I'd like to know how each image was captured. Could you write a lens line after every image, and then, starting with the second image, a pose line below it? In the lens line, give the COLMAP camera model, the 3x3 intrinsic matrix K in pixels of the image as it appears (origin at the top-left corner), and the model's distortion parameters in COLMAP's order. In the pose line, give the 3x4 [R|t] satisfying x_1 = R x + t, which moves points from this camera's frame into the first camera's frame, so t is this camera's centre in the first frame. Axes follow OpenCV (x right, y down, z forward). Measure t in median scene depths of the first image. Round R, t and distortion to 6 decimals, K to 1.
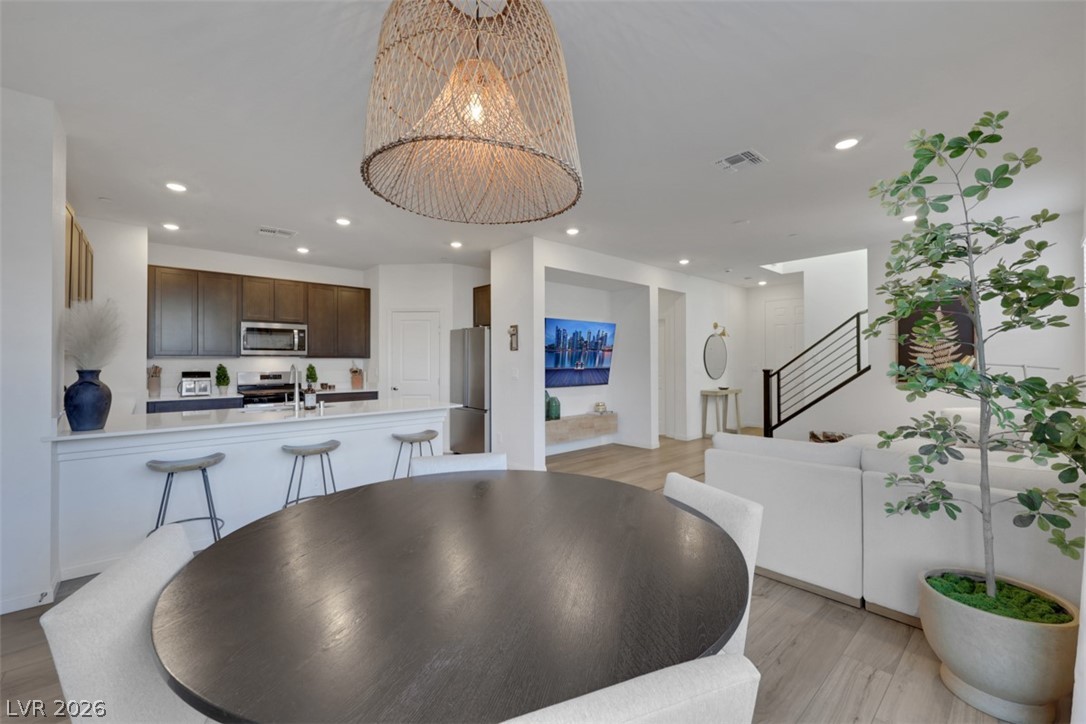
lens RADIAL K [[441.1, 0, 543.1], [0, 441.1, 358.8], [0, 0, 1]] dist [0.000405, 0.000101]
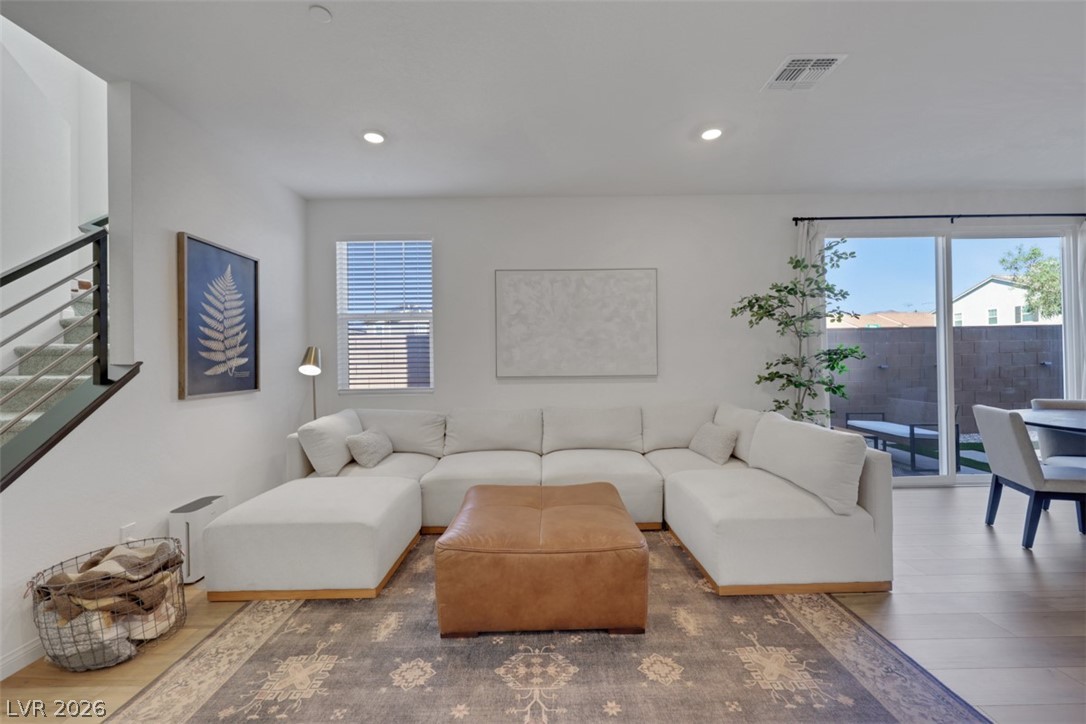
lens RADIAL K [[434.0, 0, 544.2], [0, 434.0, 358.3], [0, 0, 1]] dist [0.001410, 0.000124]
pose [[-0.748074, 0.018295, 0.663363, 0.153778], [0.013919, 0.999833, -0.011878, 0.018836], [-0.663469, 0.000348, -0.748203, 0.965959]]
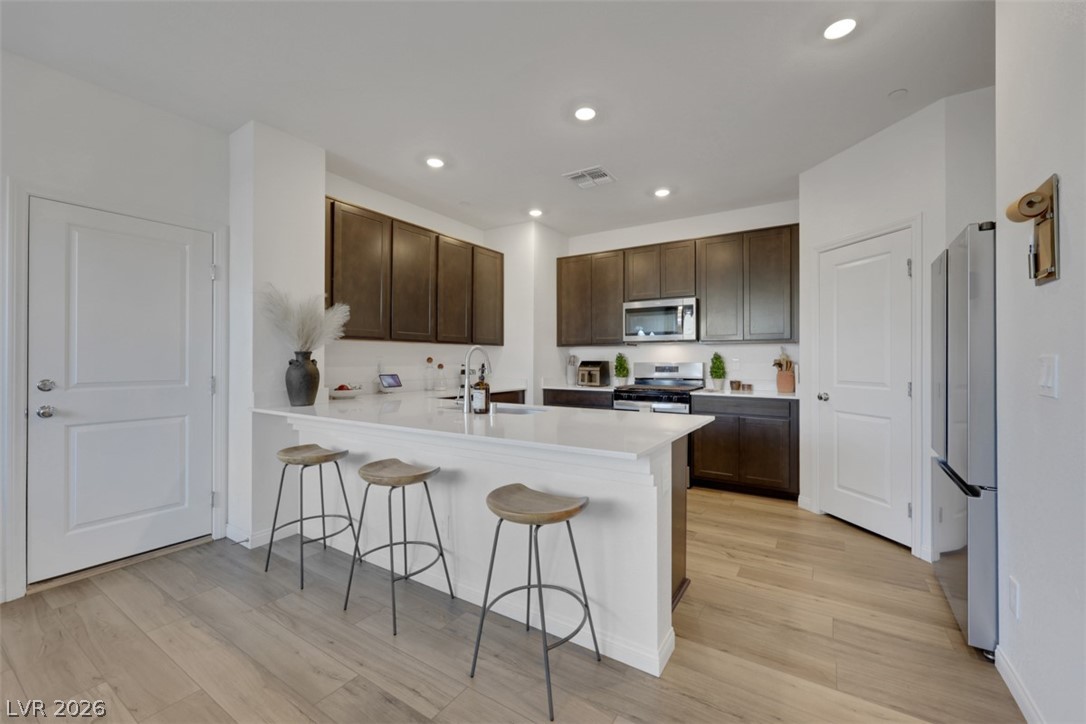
lens RADIAL K [[441.1, 0, 543.1], [0, 441.1, 358.8], [0, 0, 1]] dist [0.000405, 0.000101]
pose [[0.262629, -0.000430, -0.964897, 0.091659], [0.004708, 0.999989, 0.000836, 0.020668], [0.964885, -0.004762, 0.262628, 0.576846]]
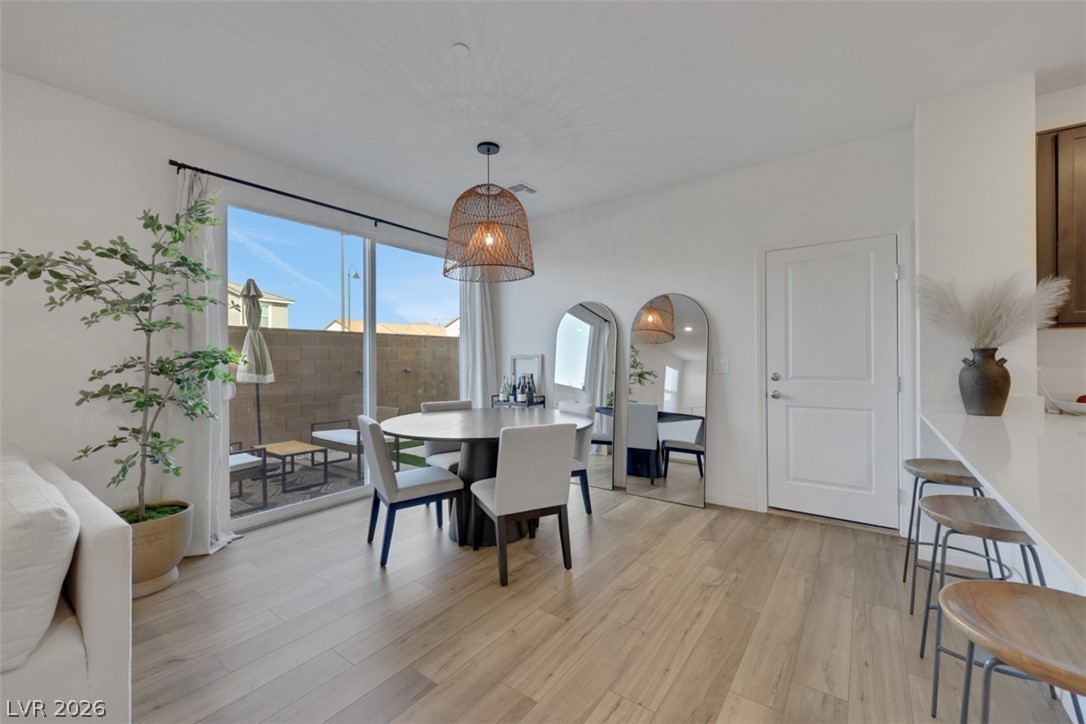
lens RADIAL K [[441.1, 0, 543.1], [0, 441.1, 358.8], [0, 0, 1]] dist [0.000405, 0.000101]
pose [[-0.978280, 0.009568, -0.207066, 0.017612], [0.011150, 0.999917, -0.006476, 0.019169], [0.206987, -0.008644, -0.978305, 0.755794]]
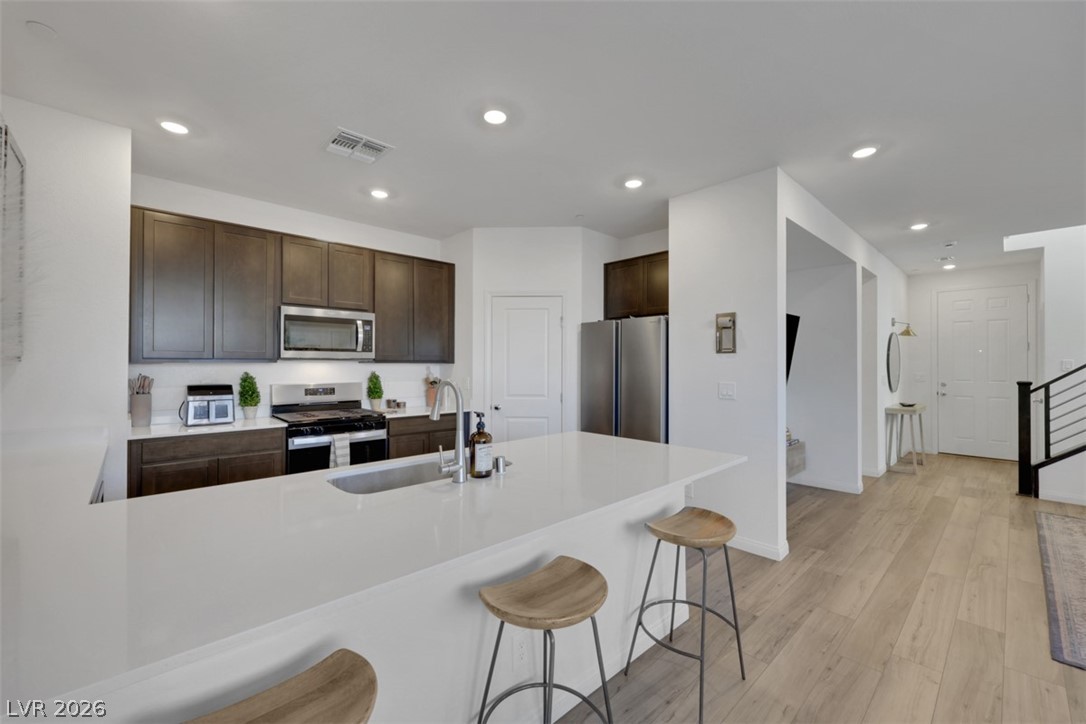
lens RADIAL K [[437.1, 0, 543.0], [0, 437.1, 362.0], [0, 0, 1]] dist [0.001116, 0.000630]
pose [[0.999842, 0.003409, 0.017444, -0.294017], [-0.003356, 0.999990, -0.003050, -0.002444], [-0.017455, 0.002991, 0.999843, 0.337089]]
